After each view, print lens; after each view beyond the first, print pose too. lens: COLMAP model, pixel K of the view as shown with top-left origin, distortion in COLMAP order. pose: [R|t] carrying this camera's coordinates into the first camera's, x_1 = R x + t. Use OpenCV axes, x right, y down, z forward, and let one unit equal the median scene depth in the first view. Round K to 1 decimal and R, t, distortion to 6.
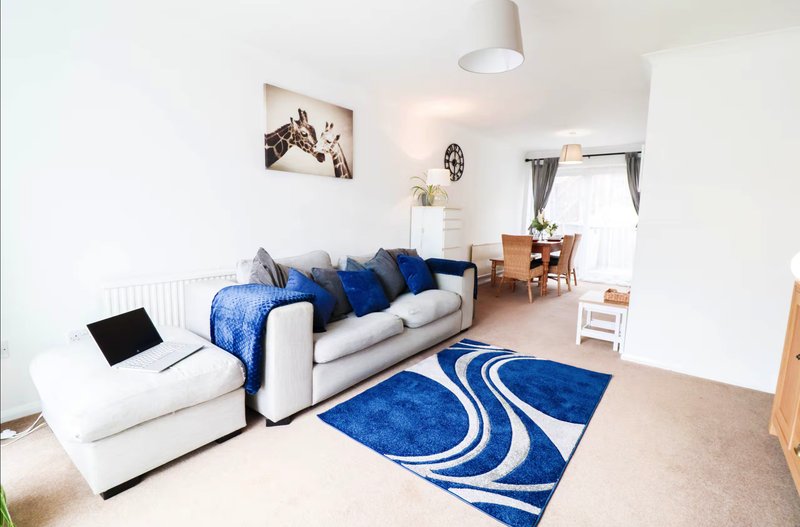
lens RADIAL K [[370.4, 0, 403.2], [0, 370.4, 263.2], [0, 0, 1]] dist [-0.019123, -0.001425]
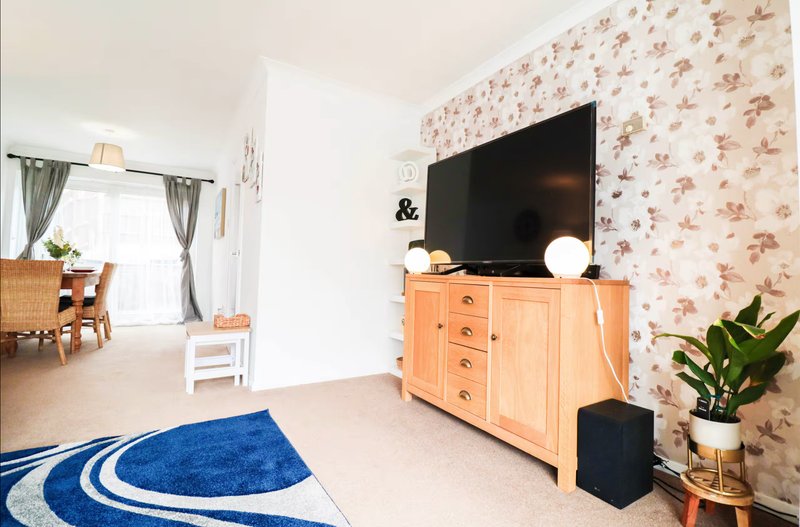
lens RADIAL K [[370.4, 0, 403.6], [0, 370.4, 265.6], [0, 0, 1]] dist [-0.019123, -0.001425]
pose [[0.320655, 0.004555, 0.947185, -0.090552], [0.112865, 0.992680, -0.042983, 0.041175], [-0.940448, 0.120687, 0.317794, 0.313427]]
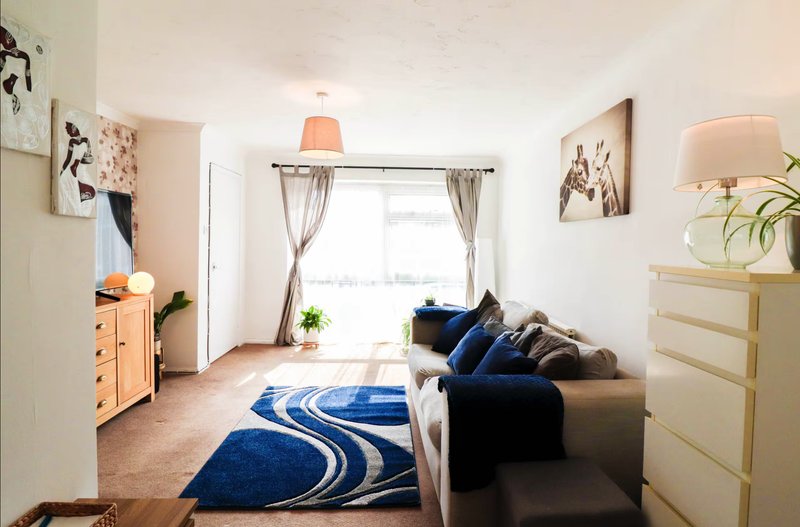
lens RADIAL K [[370.4, 0, 401.8], [0, 370.4, 259.7], [0, 0, 1]] dist [-0.019123, -0.001425]
pose [[-0.737216, -0.001920, -0.675655, 0.532783], [-0.114733, 0.985829, 0.122386, -0.199953], [0.665845, 0.167745, -0.726988, 1.270850]]
